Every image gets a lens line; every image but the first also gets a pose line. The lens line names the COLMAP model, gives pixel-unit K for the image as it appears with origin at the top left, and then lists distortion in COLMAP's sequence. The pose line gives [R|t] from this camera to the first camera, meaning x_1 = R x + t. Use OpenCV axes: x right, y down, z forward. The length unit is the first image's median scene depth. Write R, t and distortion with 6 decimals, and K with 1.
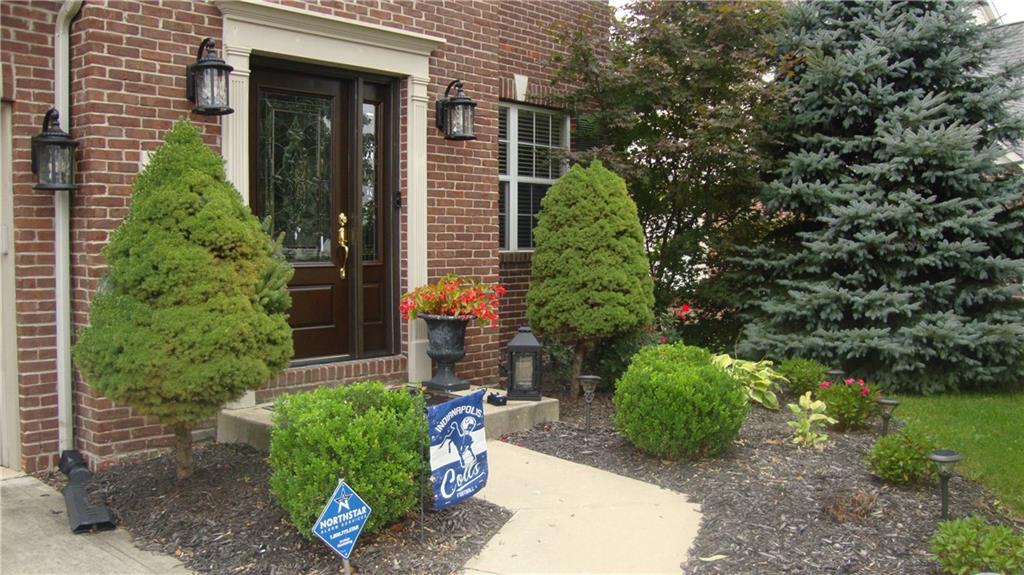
lens RADIAL K [[913.8, 0, 517.9], [0, 913.8, 298.1], [0, 0, 1]] dist [-0.193625, 0.164954]
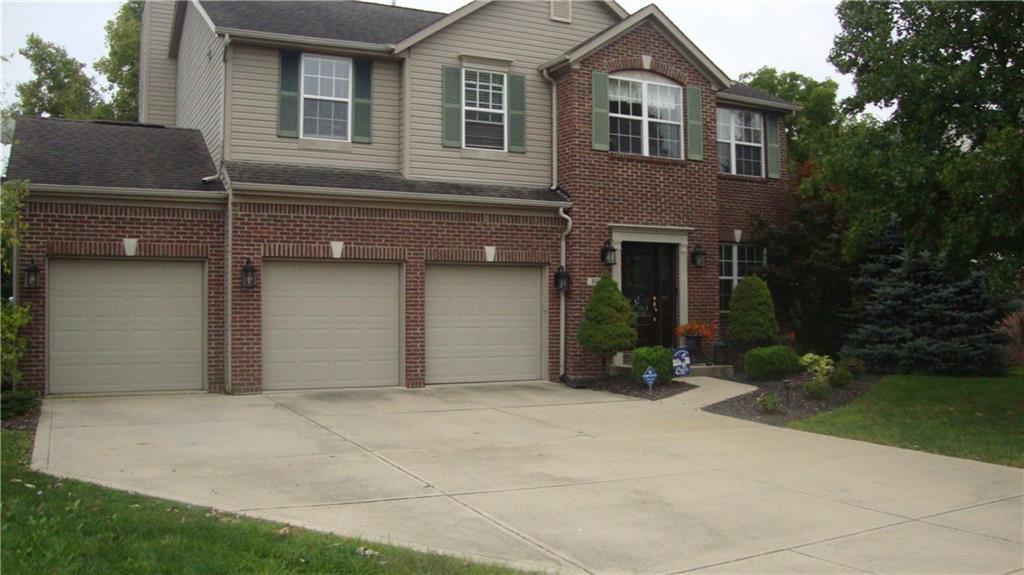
lens RADIAL K [[913.8, 0, 514.3], [0, 913.8, 283.1], [0, 0, 1]] dist [-0.193625, 0.164954]
pose [[0.934472, -0.014980, -0.355721, 0.368606], [-0.017705, 0.995923, -0.088452, 0.109107], [0.355596, 0.088954, 0.930397, -1.620731]]
